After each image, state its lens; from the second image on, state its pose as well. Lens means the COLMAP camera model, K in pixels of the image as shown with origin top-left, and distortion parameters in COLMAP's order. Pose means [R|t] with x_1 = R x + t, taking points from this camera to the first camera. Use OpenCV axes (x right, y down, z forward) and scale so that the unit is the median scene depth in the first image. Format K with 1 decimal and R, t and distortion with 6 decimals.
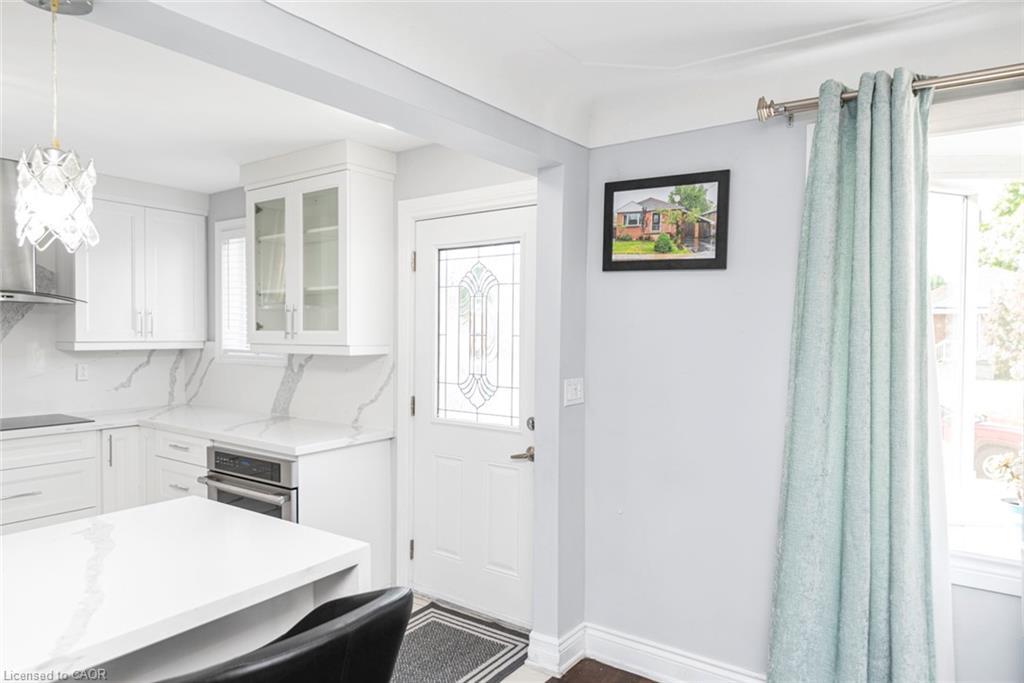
lens RADIAL K [[640.5, 0, 510.3], [0, 640.5, 345.0], [0, 0, 1]] dist [0.000422, -0.000090]
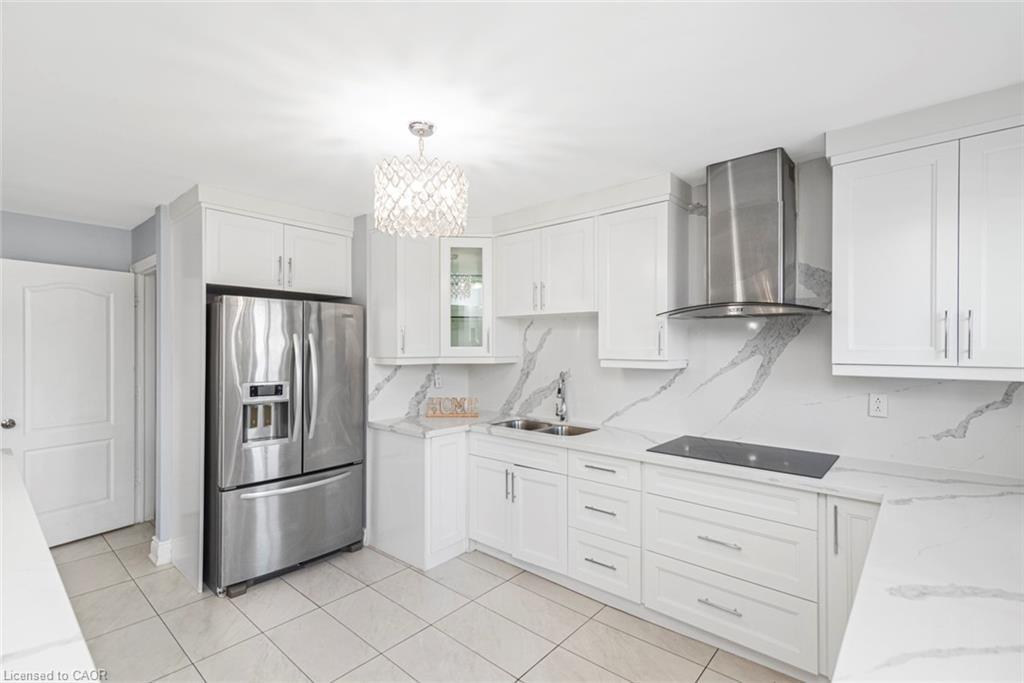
lens RADIAL K [[466.4, 0, 512.6], [0, 466.4, 346.5], [0, 0, 1]] dist [0.011688, 0.000057]
pose [[-0.100247, -0.004937, -0.994950, -0.117515], [-0.021298, 0.999769, -0.002815, -0.017245], [0.994735, 0.020908, -0.100329, 0.785496]]
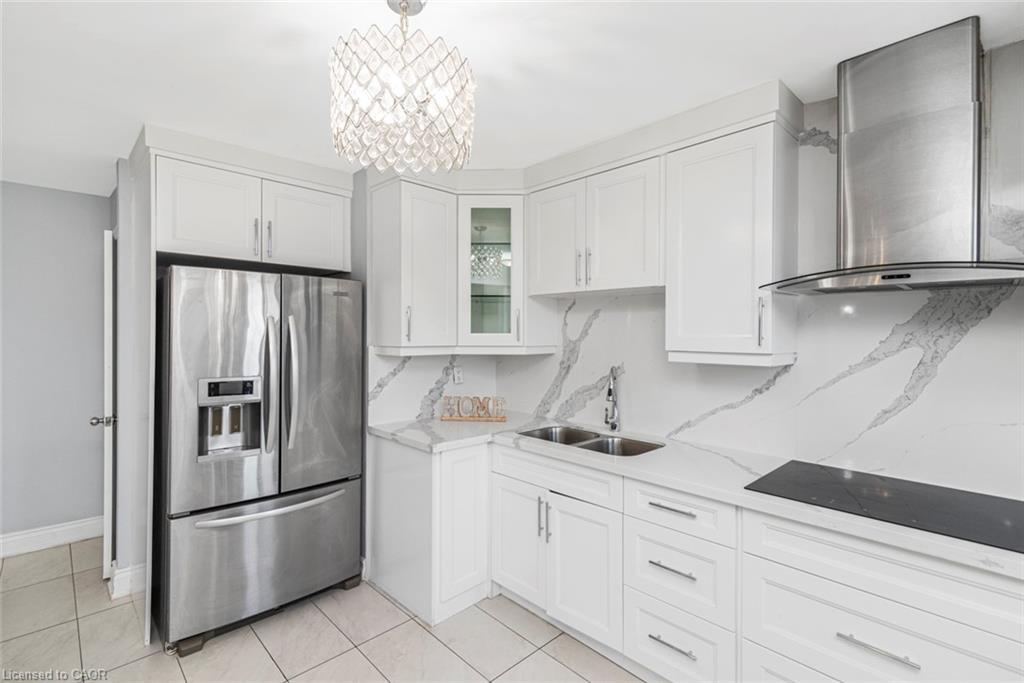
lens RADIAL K [[472.0, 0, 515.2], [0, 472.0, 334.5], [0, 0, 1]] dist [0.010167, -0.000151]
pose [[-0.183187, -0.004093, -0.983070, -0.324941], [-0.025289, 0.999680, 0.000550, -0.016928], [0.982753, 0.024961, -0.183232, 0.774777]]
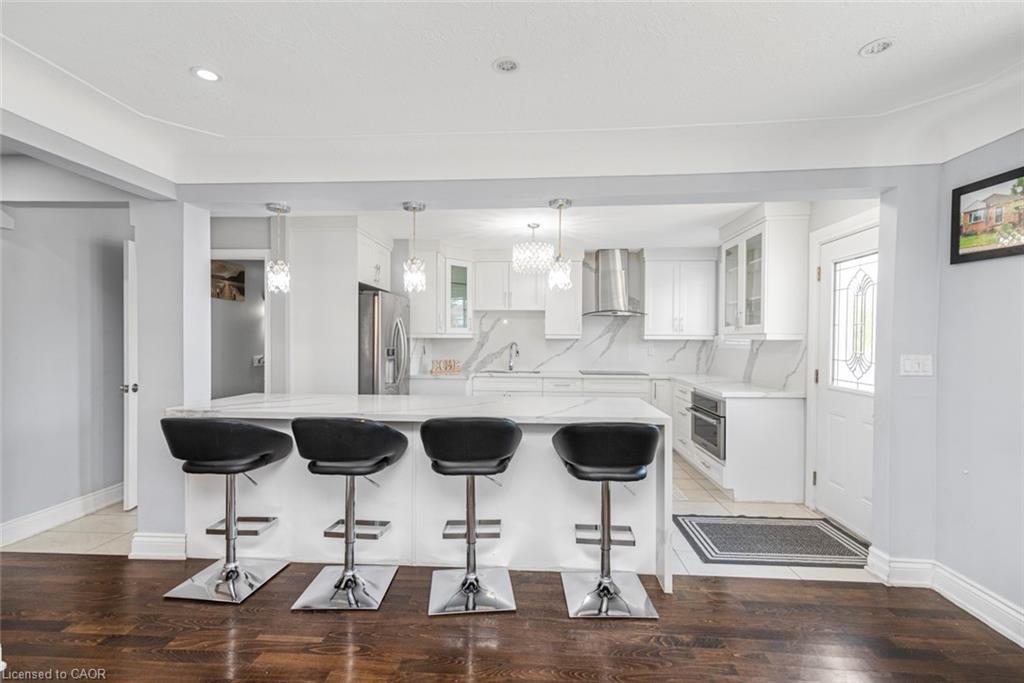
lens RADIAL K [[458.8, 0, 512.0], [0, 458.8, 341.5], [0, 0, 1]] dist [0.010882, 0.000200]
pose [[0.525257, 0.004778, -0.850930, 0.358790], [-0.020483, 0.999765, -0.007030, 0.039290], [0.850697, 0.021122, 0.525232, -0.106094]]
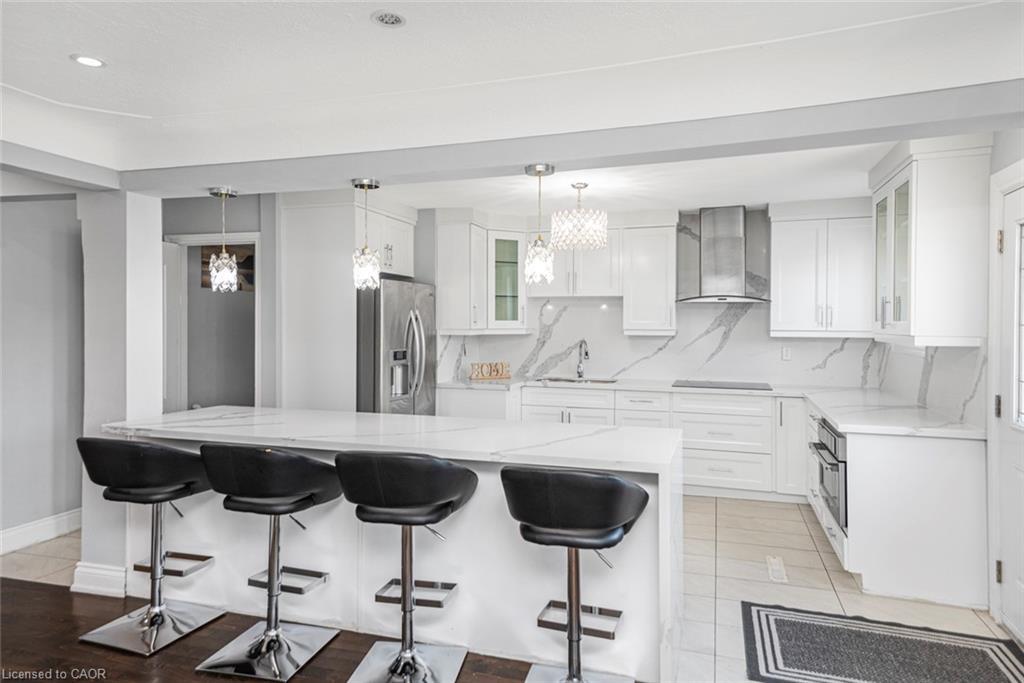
lens RADIAL K [[631.5, 0, 514.0], [0, 631.5, 322.1], [0, 0, 1]] dist [0.053145, 0.001725]
pose [[0.299634, -0.002649, -0.954051, 0.499202], [-0.020973, 0.999736, -0.009363, 0.002253], [0.953824, 0.022814, 0.299499, 0.096947]]
